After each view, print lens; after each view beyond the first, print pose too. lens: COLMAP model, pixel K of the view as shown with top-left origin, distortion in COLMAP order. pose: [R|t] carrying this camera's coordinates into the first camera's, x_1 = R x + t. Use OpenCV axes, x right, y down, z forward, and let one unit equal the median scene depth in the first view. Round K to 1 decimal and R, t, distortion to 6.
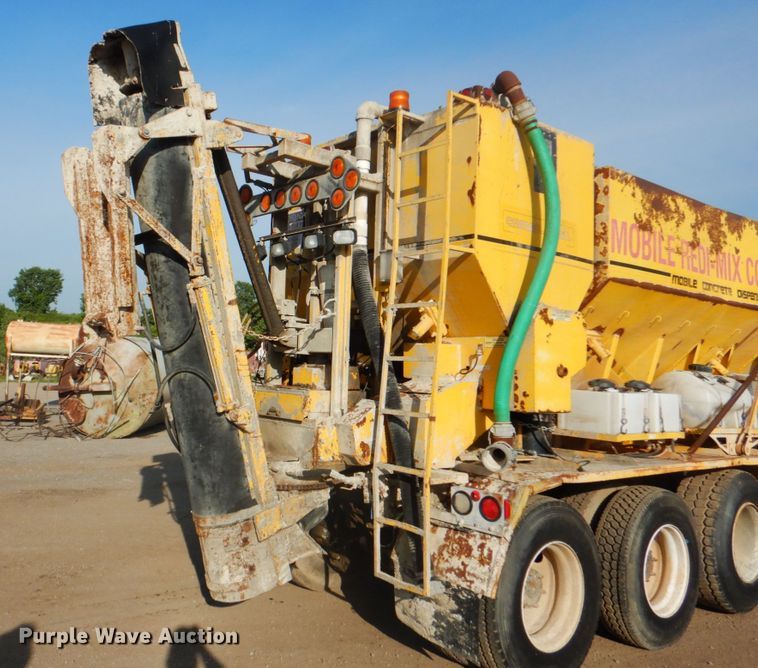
lens RADIAL K [[677.7, 0, 266.7], [0, 677.7, 303.5], [0, 0, 1]] dist [0.005935, 0.005464]
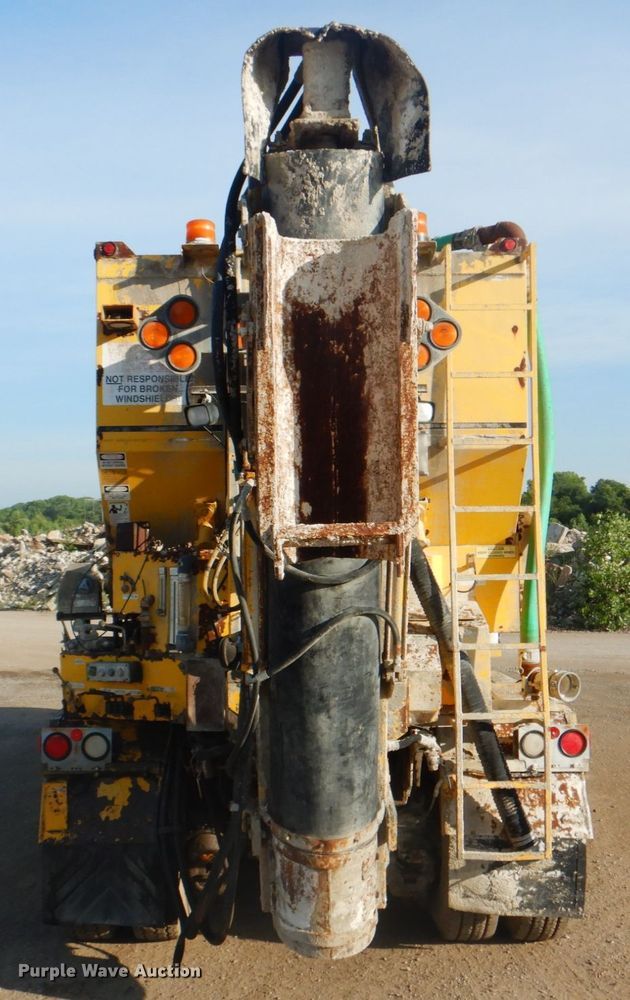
lens RADIAL K [[1094.3, 0, 245.9], [0, 1094.3, 544.3], [0, 0, 1]] dist [-0.005281, 0.033089]
pose [[0.599119, -0.023335, 0.800320, -0.940262], [-0.034165, 0.997920, 0.054673, -0.015433], [-0.799931, -0.060099, 0.597075, 0.455316]]
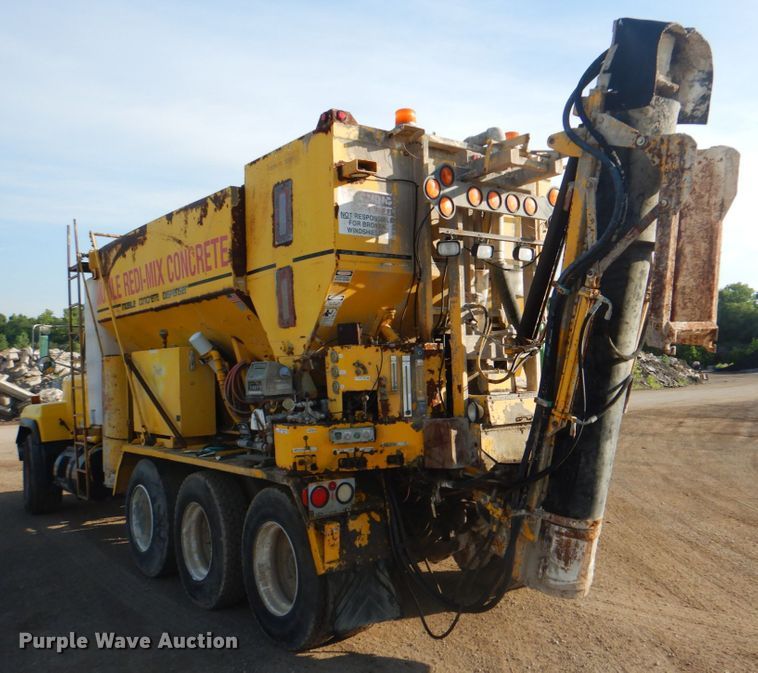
lens RADIAL K [[768.4, 0, 419.9], [0, 768.4, 349.6], [0, 0, 1]] dist [0.013922, 0.014723]
pose [[-0.068174, -0.016181, 0.997542, -1.210156], [-0.055456, 0.998384, 0.012405, 0.056215], [-0.996131, -0.054474, -0.068962, 1.329361]]
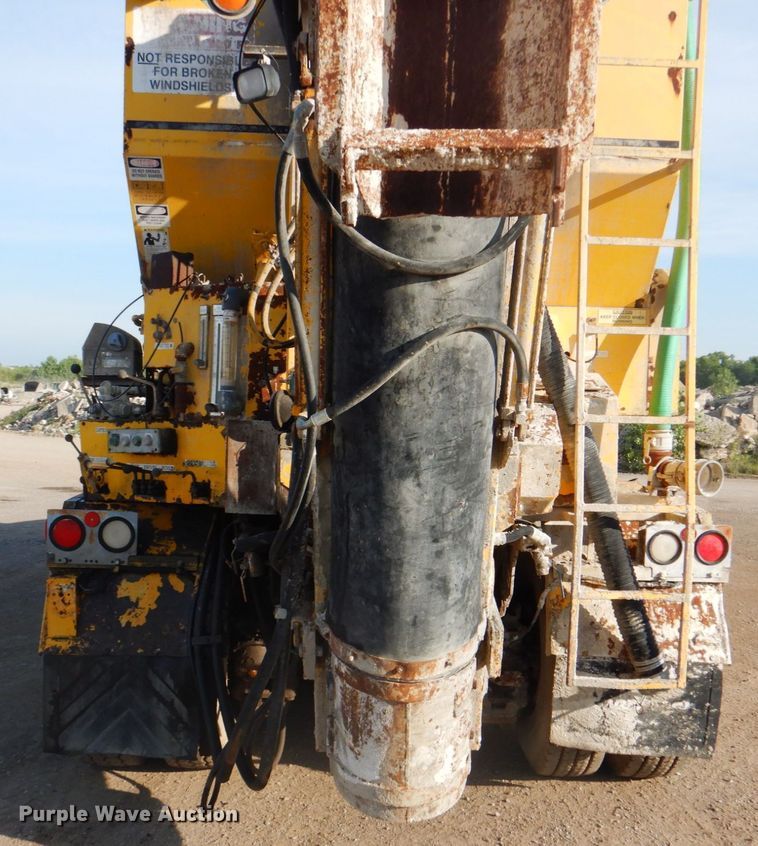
lens RADIAL K [[929.1, 0, 376.8], [0, 929.1, 485.6], [0, 0, 1]] dist [0.001944, 0.016888]
pose [[0.563665, -0.078659, 0.822250, -0.592425], [-0.073702, 0.986695, 0.144914, 0.110371], [-0.822709, -0.142285, 0.550368, 0.682324]]
